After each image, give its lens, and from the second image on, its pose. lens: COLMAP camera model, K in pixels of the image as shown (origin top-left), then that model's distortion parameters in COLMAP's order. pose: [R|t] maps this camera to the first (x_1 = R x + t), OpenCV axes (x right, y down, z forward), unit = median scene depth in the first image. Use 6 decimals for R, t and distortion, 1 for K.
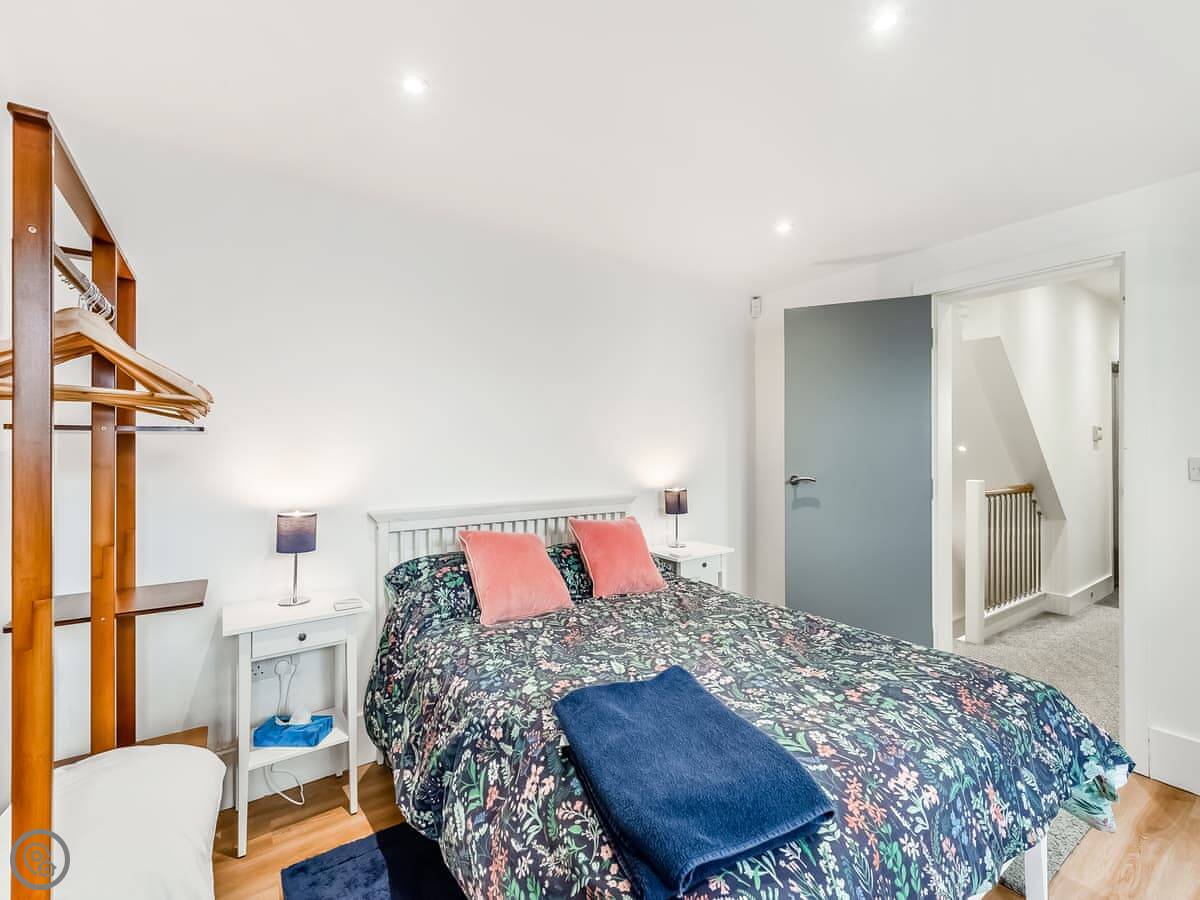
lens RADIAL K [[521.7, 0, 601.5], [0, 521.7, 449.8], [0, 0, 1]] dist [0.003092, -0.000606]
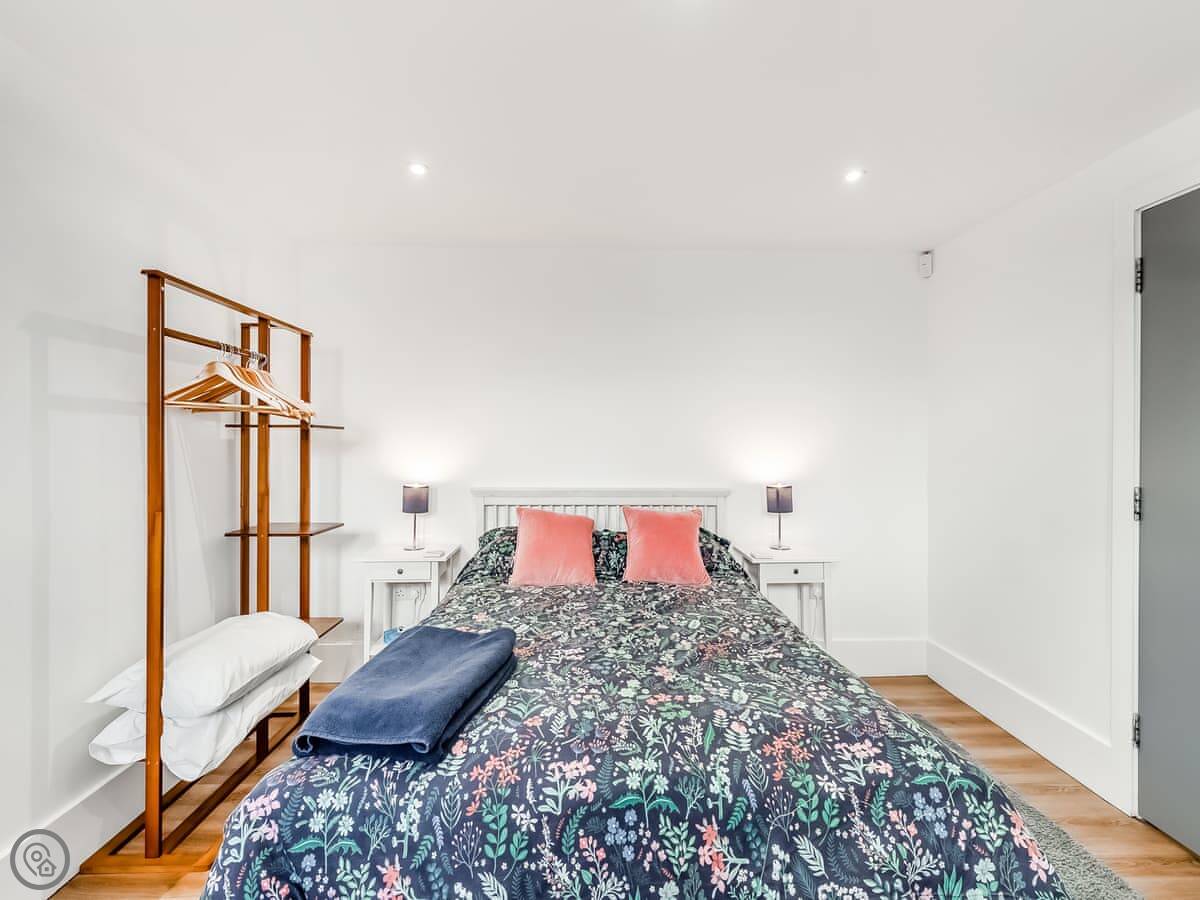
lens RADIAL K [[521.7, 0, 601.8], [0, 521.7, 439.9], [0, 0, 1]] dist [0.003092, -0.000606]
pose [[0.841771, 0.006049, -0.539801, 0.819531], [-0.010177, 0.999937, -0.004664, 0.003064], [0.539739, 0.009420, 0.841780, 0.125070]]
